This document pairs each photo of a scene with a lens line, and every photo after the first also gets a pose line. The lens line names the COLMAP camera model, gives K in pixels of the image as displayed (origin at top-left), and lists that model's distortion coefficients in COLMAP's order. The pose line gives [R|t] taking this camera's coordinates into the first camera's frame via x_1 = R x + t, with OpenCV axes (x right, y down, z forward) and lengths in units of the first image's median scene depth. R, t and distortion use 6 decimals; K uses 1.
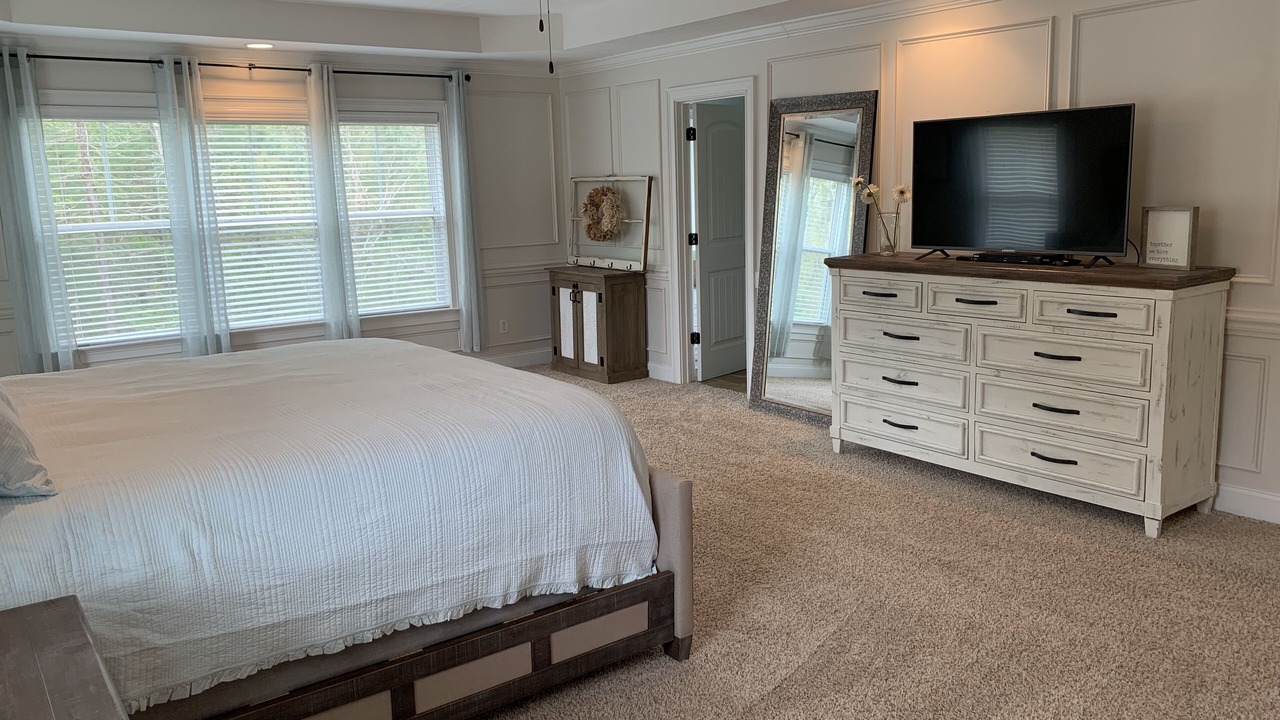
lens RADIAL K [[960.9, 0, 640.0], [0, 960.9, 360.0], [0, 0, 1]] dist [0.004032, -0.002354]
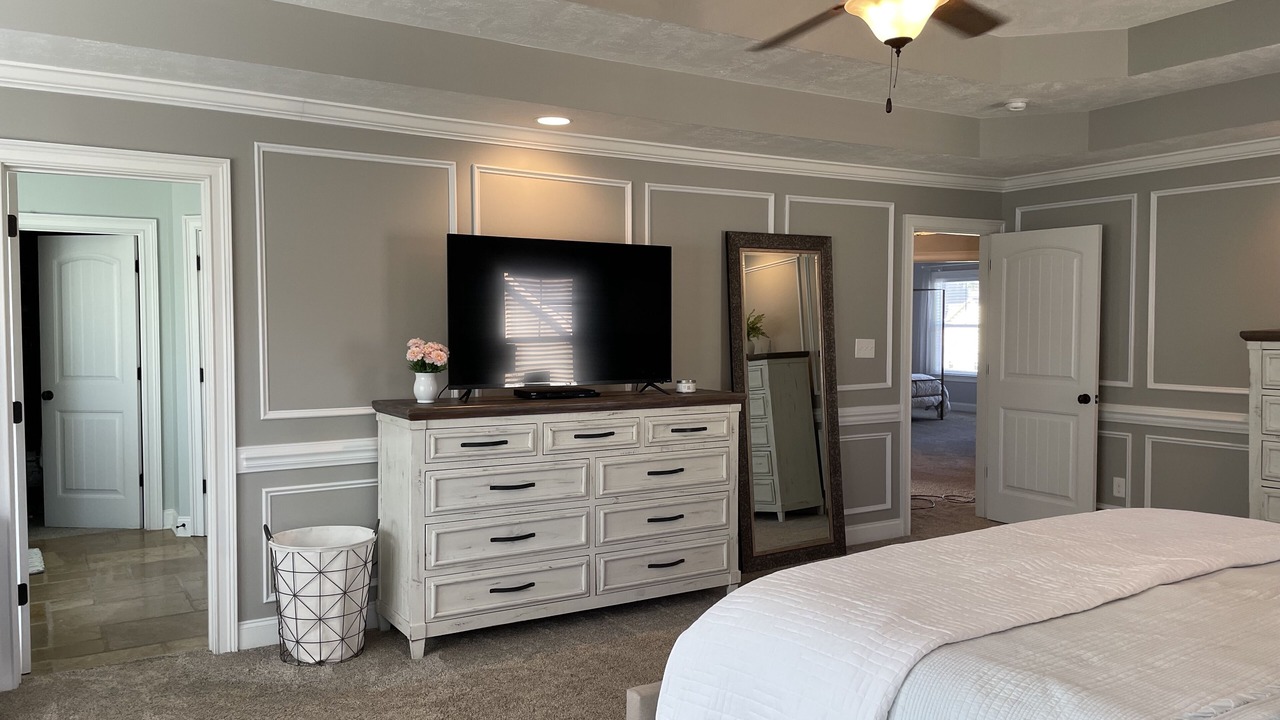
lens RADIAL K [[960.9, 0, 640.0], [0, 960.9, 360.0], [0, 0, 1]] dist [0.004032, -0.002354]
pose [[0.077327, -0.017843, 0.996846, -0.639753], [0.166400, 0.986047, 0.004742, -0.132325], [-0.983022, 0.165509, 0.079217, 0.839869]]
